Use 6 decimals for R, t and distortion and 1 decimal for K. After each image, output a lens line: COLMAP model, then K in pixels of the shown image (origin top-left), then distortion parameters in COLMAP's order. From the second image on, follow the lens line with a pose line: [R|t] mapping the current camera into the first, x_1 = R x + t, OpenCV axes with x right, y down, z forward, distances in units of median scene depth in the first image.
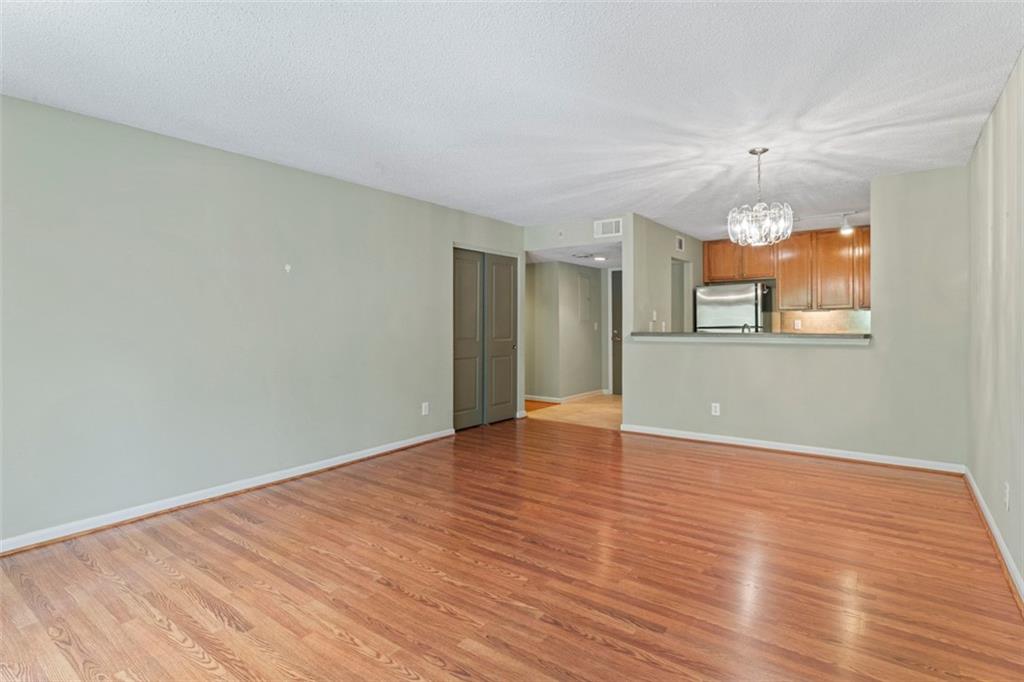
lens RADIAL K [[492.0, 0, 518.5], [0, 492.0, 328.7], [0, 0, 1]] dist [-0.008819, 0.000155]
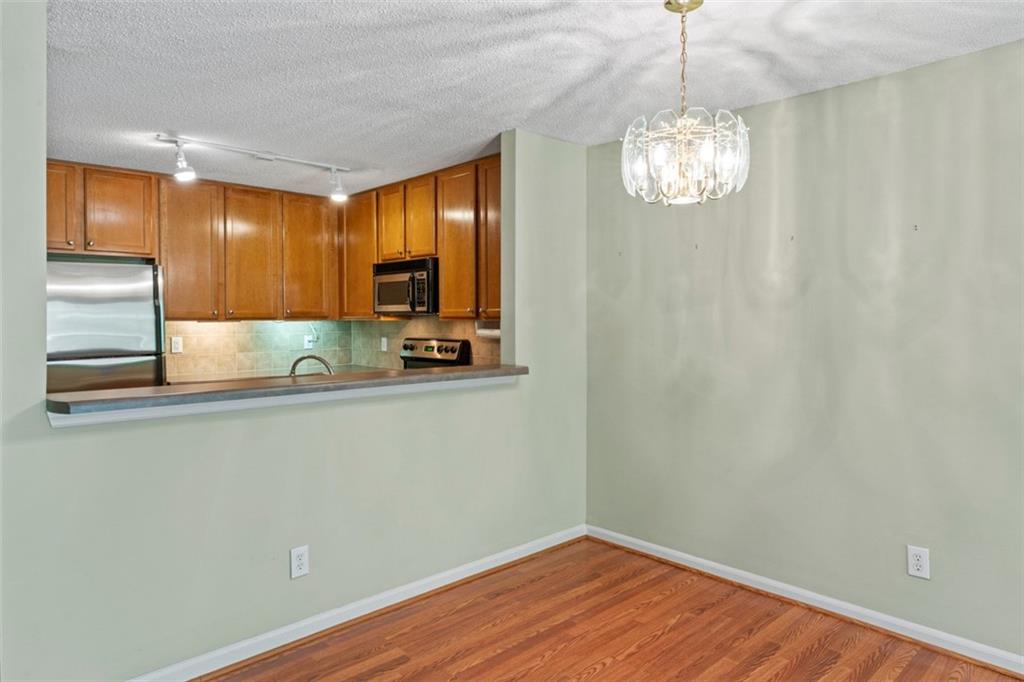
lens RADIAL K [[639.6, 0, 499.7], [0, 639.6, 327.8], [0, 0, 1]] dist [-0.002623, -0.001094]
pose [[0.174757, -0.007475, 0.984583, -0.154579], [0.012245, 0.999910, 0.005418, -0.056071], [-0.984536, 0.011110, 0.174832, 1.086963]]
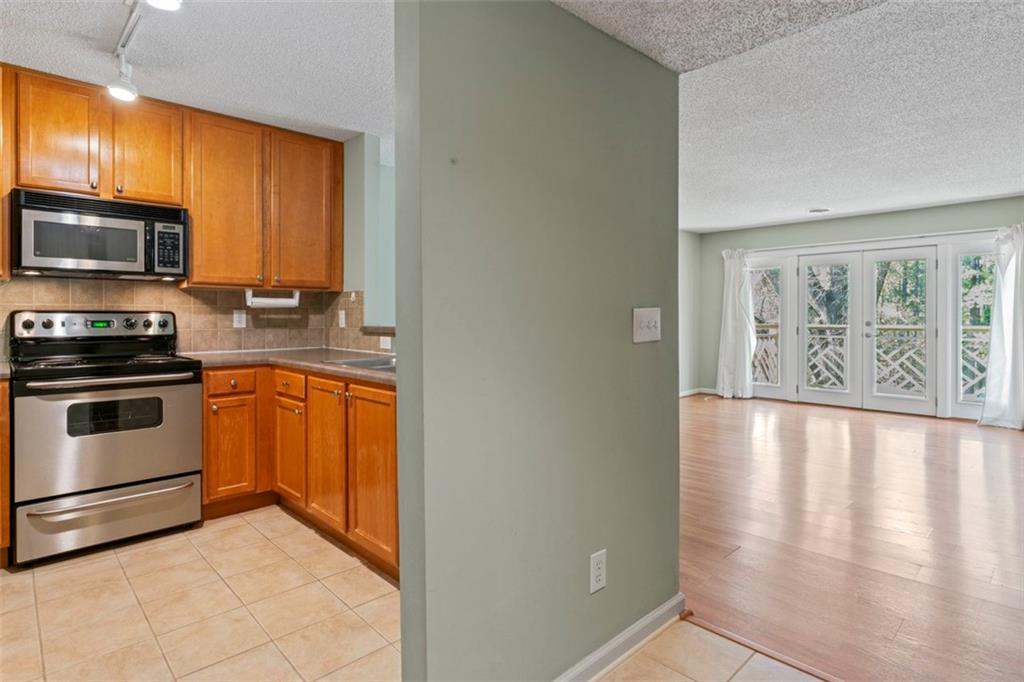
lens RADIAL K [[539.1, 0, 510.7], [0, 539.1, 315.9], [0, 0, 1]] dist [-0.003776, 0.000768]
pose [[-0.986580, 0.009632, 0.162992, 0.447927], [0.011414, 0.999885, 0.009997, -0.016107], [-0.162877, 0.011724, -0.986577, 2.307496]]
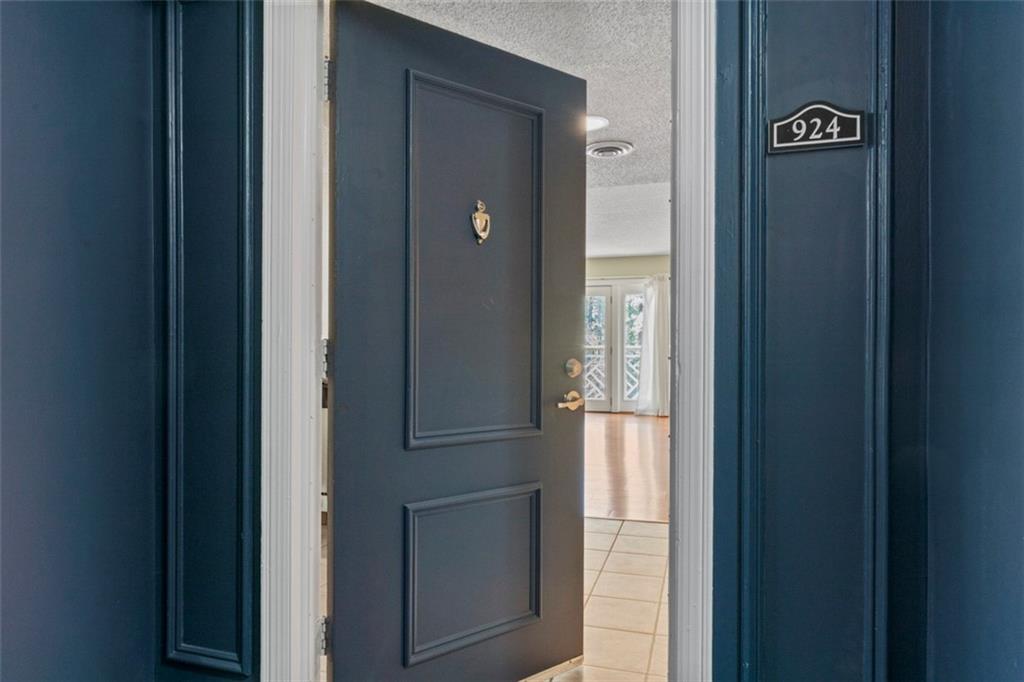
lens RADIAL K [[642.3, 0, 511.8], [0, 642.3, 340.6], [0, 0, 1]] dist [-0.002536, -0.000104]
pose [[-0.940486, 0.011786, -0.339629, 0.752418], [0.006894, 0.999854, 0.015606, -0.018648], [0.339764, 0.012336, -0.940430, 2.891717]]
